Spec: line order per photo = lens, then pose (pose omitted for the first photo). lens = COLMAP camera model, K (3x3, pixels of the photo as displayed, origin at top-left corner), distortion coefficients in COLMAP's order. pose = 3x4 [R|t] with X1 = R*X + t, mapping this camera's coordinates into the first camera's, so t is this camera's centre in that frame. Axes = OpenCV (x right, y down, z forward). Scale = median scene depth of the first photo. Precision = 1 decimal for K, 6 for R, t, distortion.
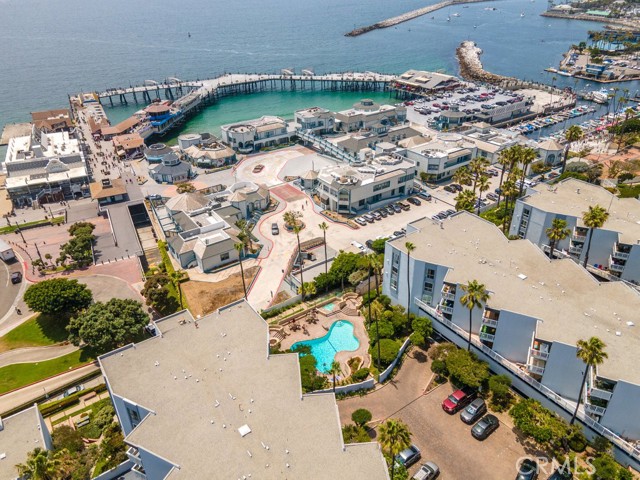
lens RADIAL K [[467.3, 0, 322.0], [0, 467.3, 239.8], [0, 0, 1]] dist [0.032714, 0.016766]
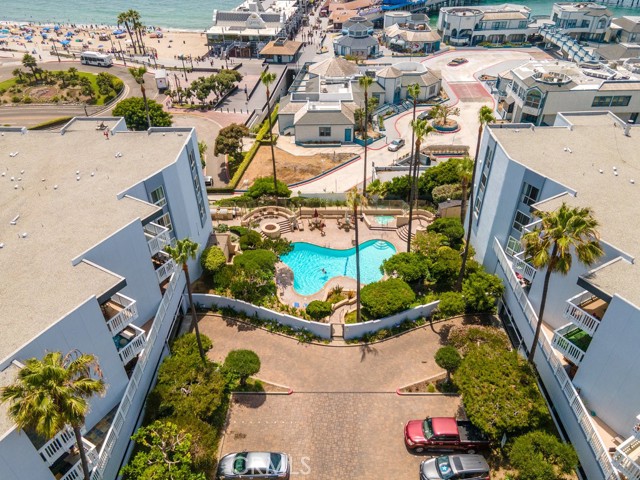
lens RADIAL K [[467.3, 0, 317.9], [0, 467.3, 240.1], [0, 0, 1]] dist [0.032714, 0.016766]
pose [[0.812322, 0.344940, -0.470266, 0.134697], [-0.288937, 0.938455, 0.189256, 0.039315], [0.506605, -0.017860, 0.861993, 0.207159]]
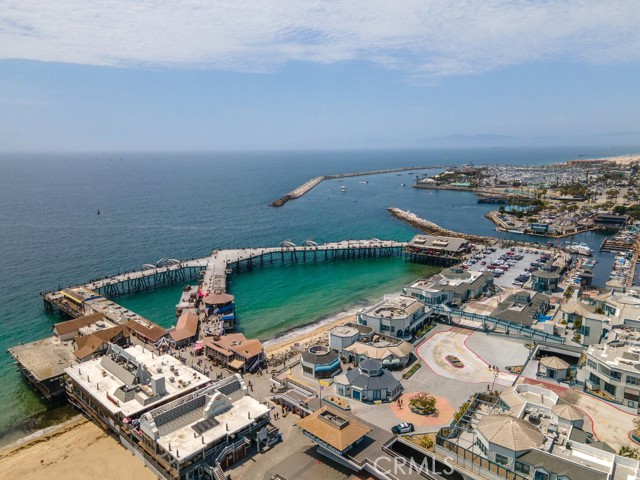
lens RADIAL K [[467.3, 0, 320.1], [0, 467.3, 241.1], [0, 0, 1]] dist [0.032714, 0.016766]
pose [[0.944268, -0.058797, 0.323884, -0.572710], [0.161185, 0.940479, -0.299195, -0.136914], [-0.287014, 0.334726, 0.897542, 0.269736]]
